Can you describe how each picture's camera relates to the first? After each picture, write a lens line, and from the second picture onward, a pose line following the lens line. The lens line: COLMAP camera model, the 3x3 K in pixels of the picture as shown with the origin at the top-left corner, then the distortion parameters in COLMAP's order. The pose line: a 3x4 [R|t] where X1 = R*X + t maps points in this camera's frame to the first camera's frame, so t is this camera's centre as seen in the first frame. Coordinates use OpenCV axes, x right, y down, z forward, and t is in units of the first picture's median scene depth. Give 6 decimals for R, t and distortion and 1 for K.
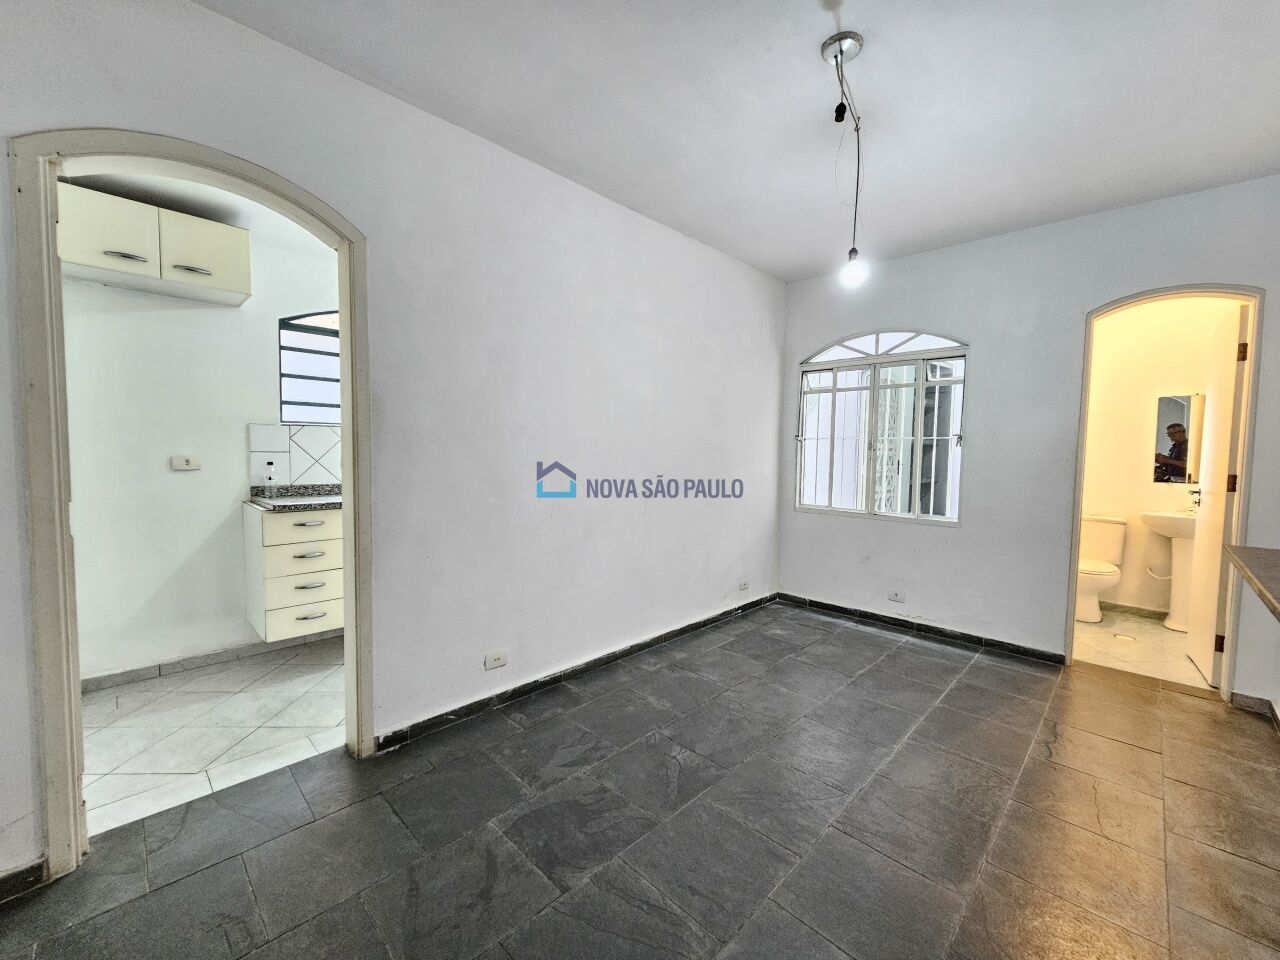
lens RADIAL K [[523.2, 0, 640.0], [0, 523.2, 480.0], [0, 0, 1]] dist [-0.000562, 0.000007]
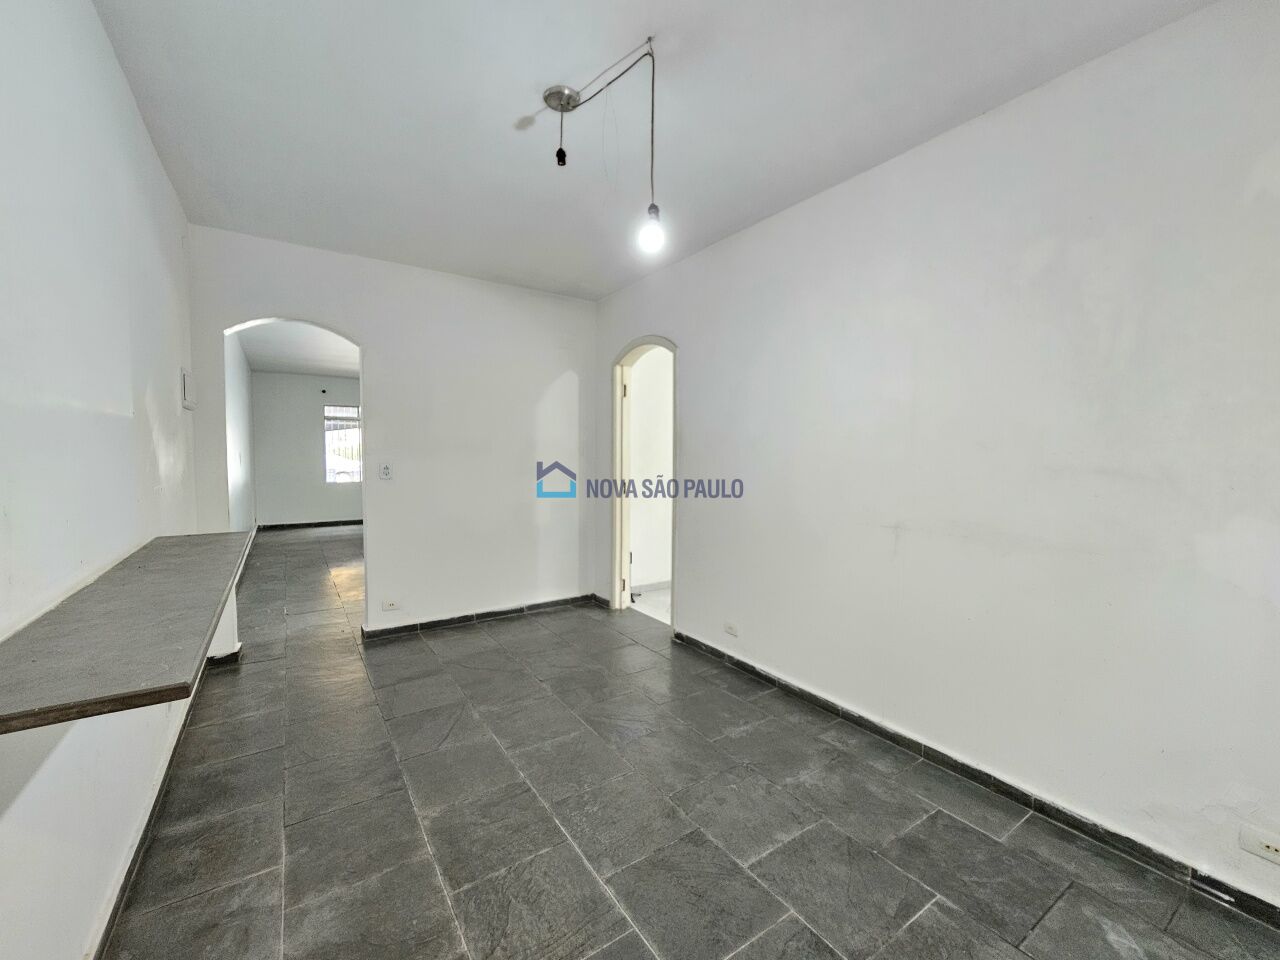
lens RADIAL K [[523.2, 0, 640.0], [0, 523.2, 480.0], [0, 0, 1]] dist [-0.000562, 0.000007]
pose [[-0.205971, 0.030090, -0.978095, 1.451584], [-0.065618, 0.996853, 0.044485, -0.093214], [0.976356, 0.073343, -0.203348, 1.437564]]
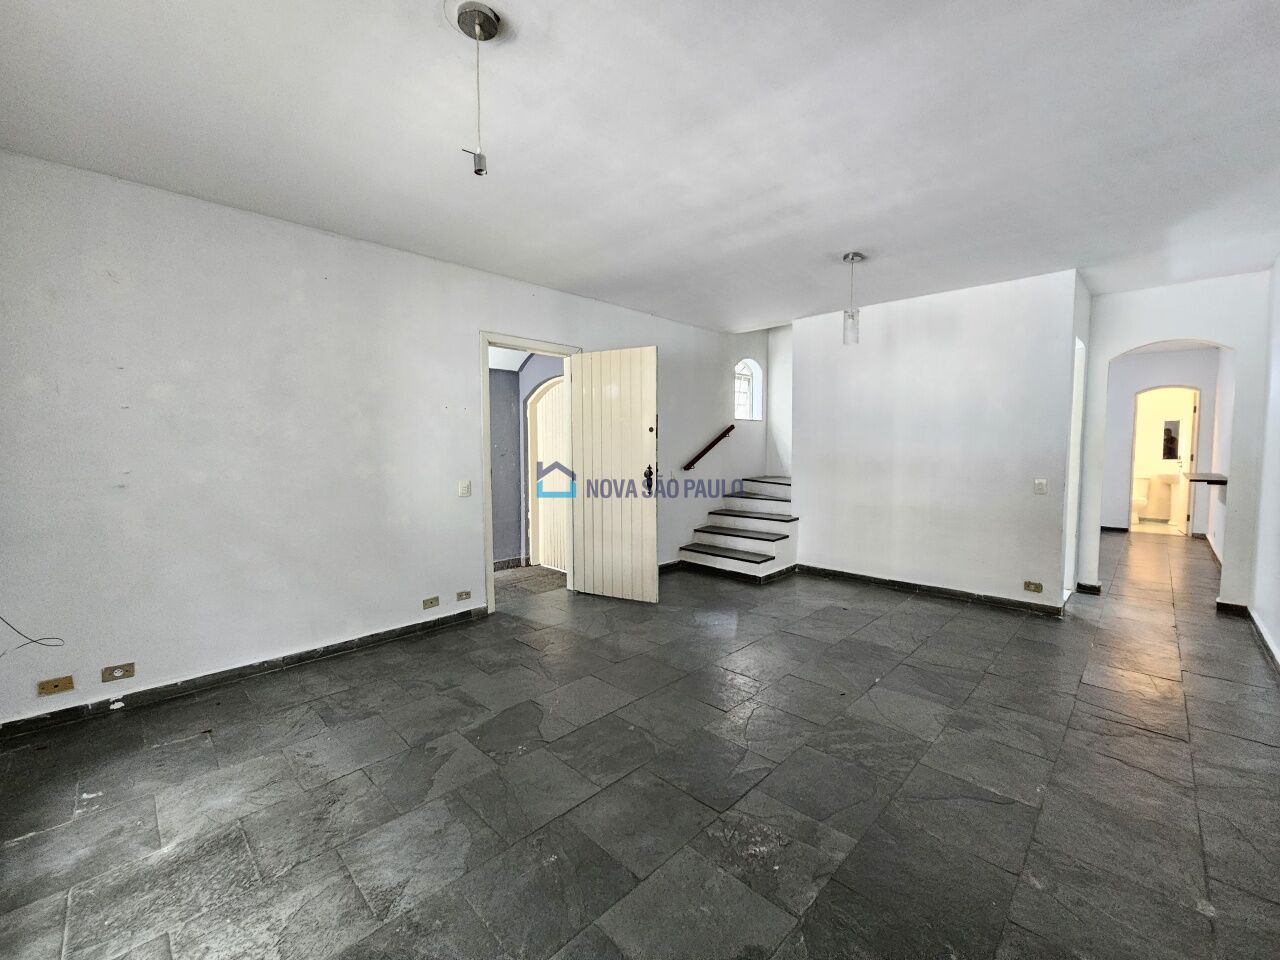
lens RADIAL K [[523.2, 0, 640.0], [0, 523.2, 480.0], [0, 0, 1]] dist [-0.000562, 0.000007]
pose [[0.999949, -0.007126, -0.007099, -0.922293], [0.007128, 0.999975, 0.000201, 0.055145], [0.007097, -0.000252, 0.999975, -0.933997]]
